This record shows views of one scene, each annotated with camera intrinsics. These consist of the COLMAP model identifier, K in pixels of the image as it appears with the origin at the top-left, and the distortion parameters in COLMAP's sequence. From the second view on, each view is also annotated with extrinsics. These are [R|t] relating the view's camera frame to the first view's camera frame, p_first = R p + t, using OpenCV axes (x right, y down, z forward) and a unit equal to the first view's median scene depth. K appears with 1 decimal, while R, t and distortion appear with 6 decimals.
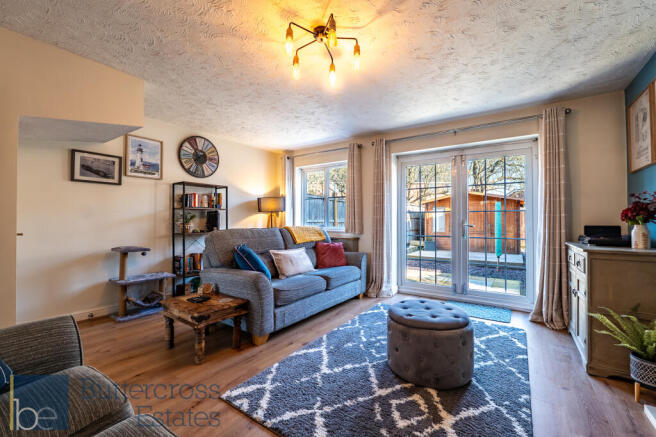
lens RADIAL K [[270.7, 0, 352.7], [0, 270.7, 219.4], [0, 0, 1]] dist [-0.014615, 0.000968]
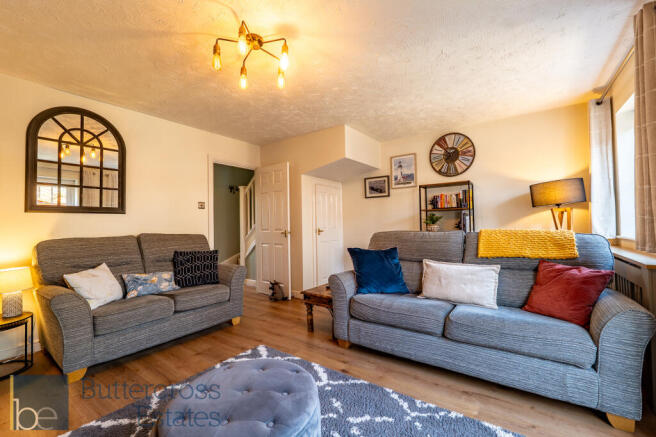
lens RADIAL K [[270.7, 0, 330.2], [0, 270.7, 219.8], [0, 0, 1]] dist [-0.014615, 0.000968]
pose [[-0.051632, -0.014734, -0.998557, 0.500106], [0.022570, 0.999619, -0.015917, 0.004995], [0.998411, -0.023359, -0.051280, 0.759162]]
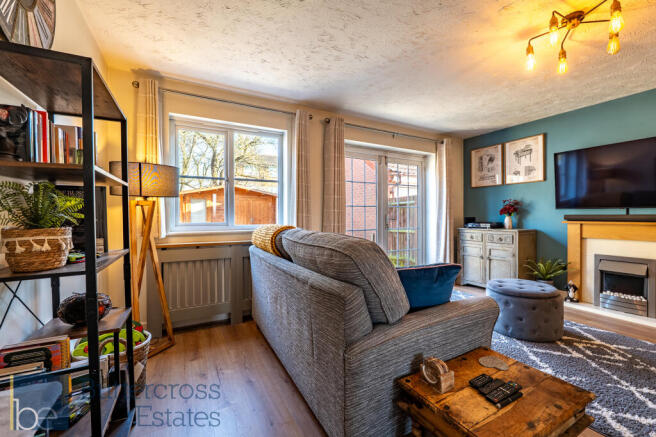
lens RADIAL K [[270.7, 0, 329.4], [0, 270.7, 217.7], [0, 0, 1]] dist [-0.014615, 0.000968]
pose [[0.487914, -0.012057, 0.872808, -0.792397], [-0.000699, 0.999899, 0.014203, 0.002740], [-0.872891, -0.007540, 0.487857, 0.743803]]
